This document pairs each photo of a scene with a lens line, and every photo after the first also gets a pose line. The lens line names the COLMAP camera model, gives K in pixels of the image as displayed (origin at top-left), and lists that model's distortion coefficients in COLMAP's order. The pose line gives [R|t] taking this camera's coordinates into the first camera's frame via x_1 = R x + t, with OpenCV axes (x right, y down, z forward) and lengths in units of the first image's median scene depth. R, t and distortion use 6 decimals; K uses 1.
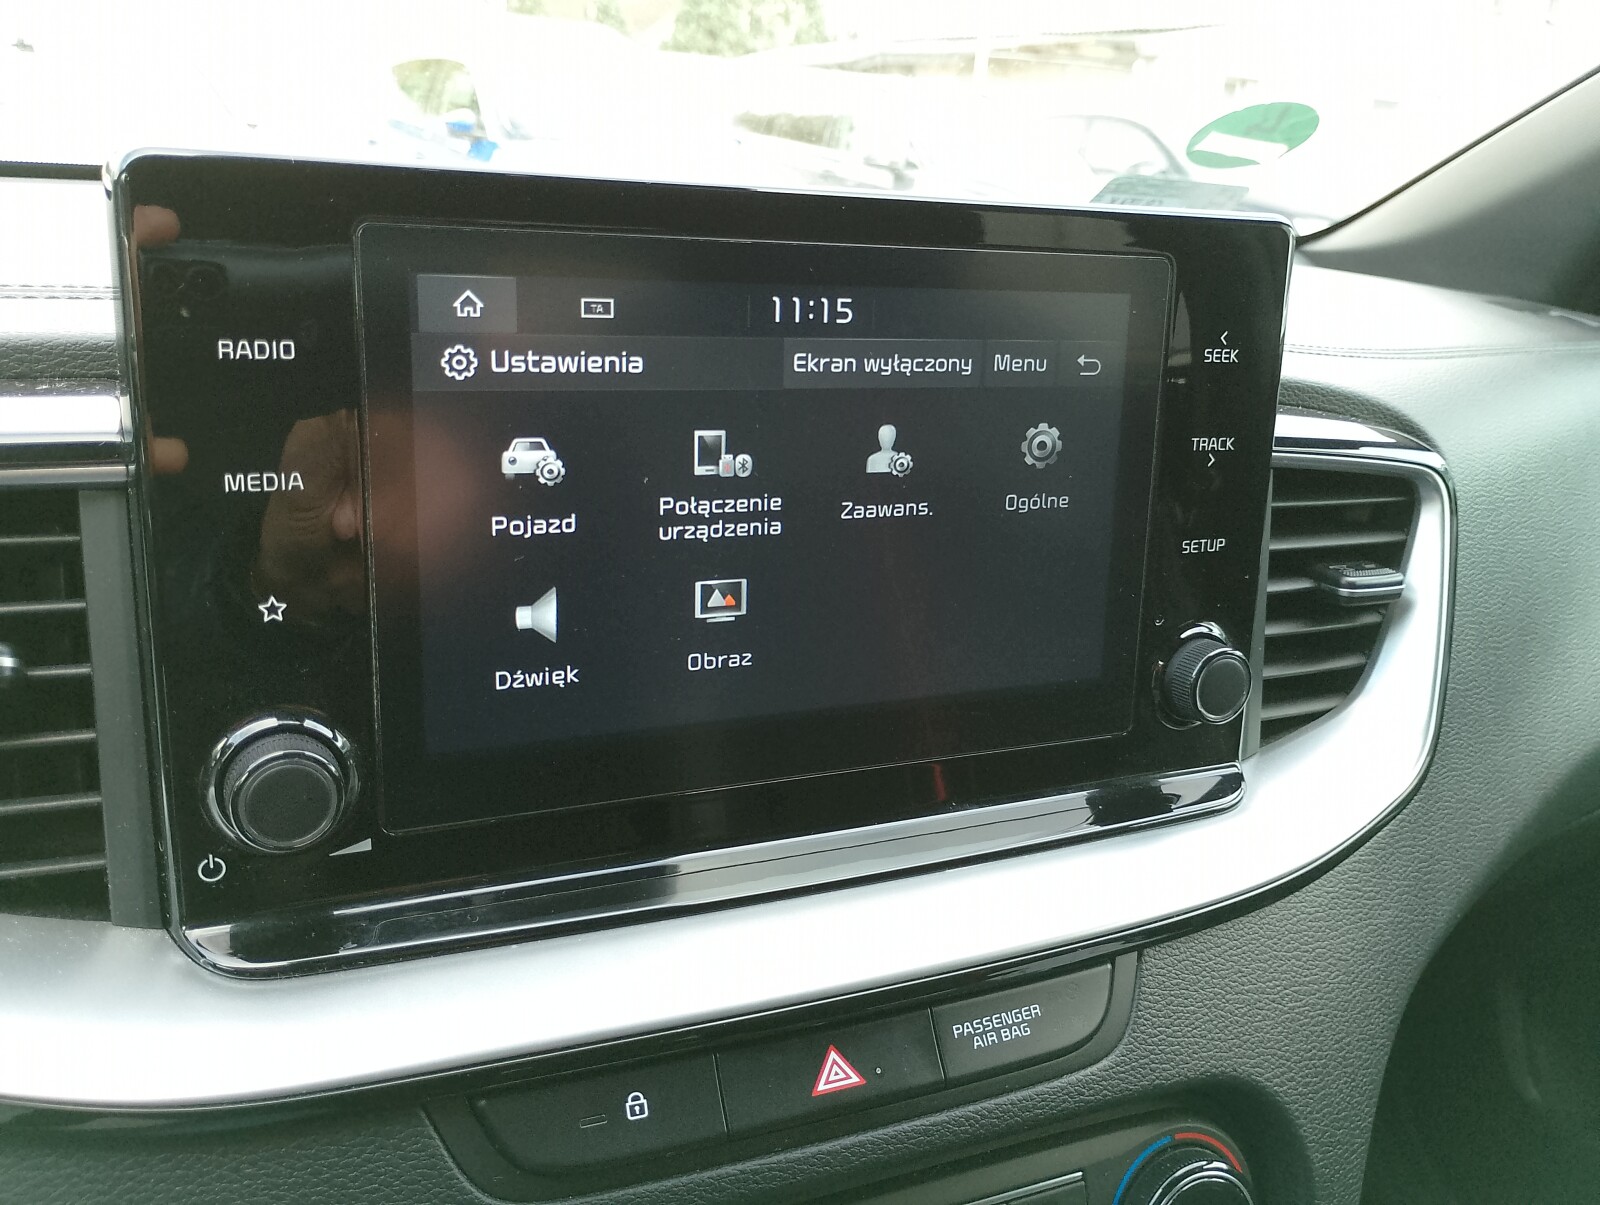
lens RADIAL K [[1608.5, 0, 800.0], [0, 1608.5, 602.5], [0, 0, 1]] dist [0.006623, -0.014147]
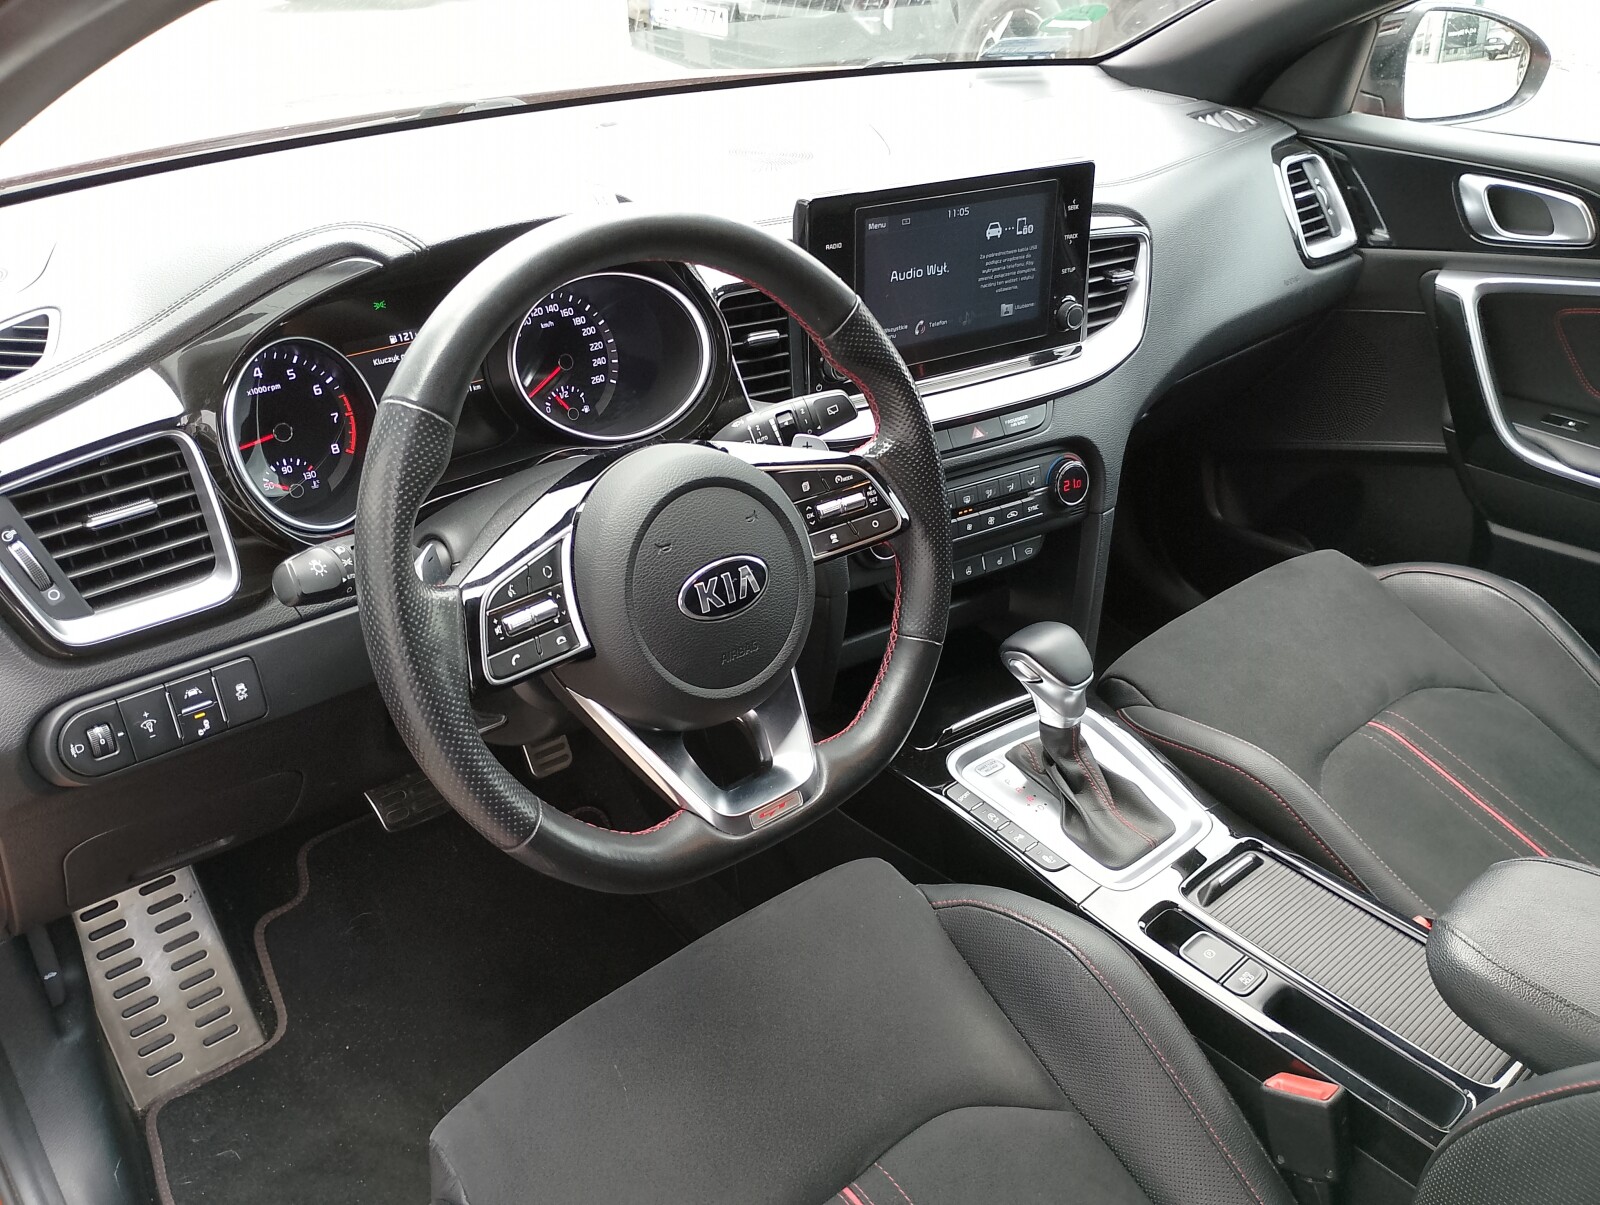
lens RADIAL K [[1608.5, 0, 800.0], [0, 1608.5, 602.5], [0, 0, 1]] dist [0.006623, -0.014147]
pose [[0.990904, -0.079392, 0.108654, -0.595099], [0.053019, 0.972445, 0.227022, -0.133891], [-0.123684, -0.219196, 0.967810, -1.898602]]
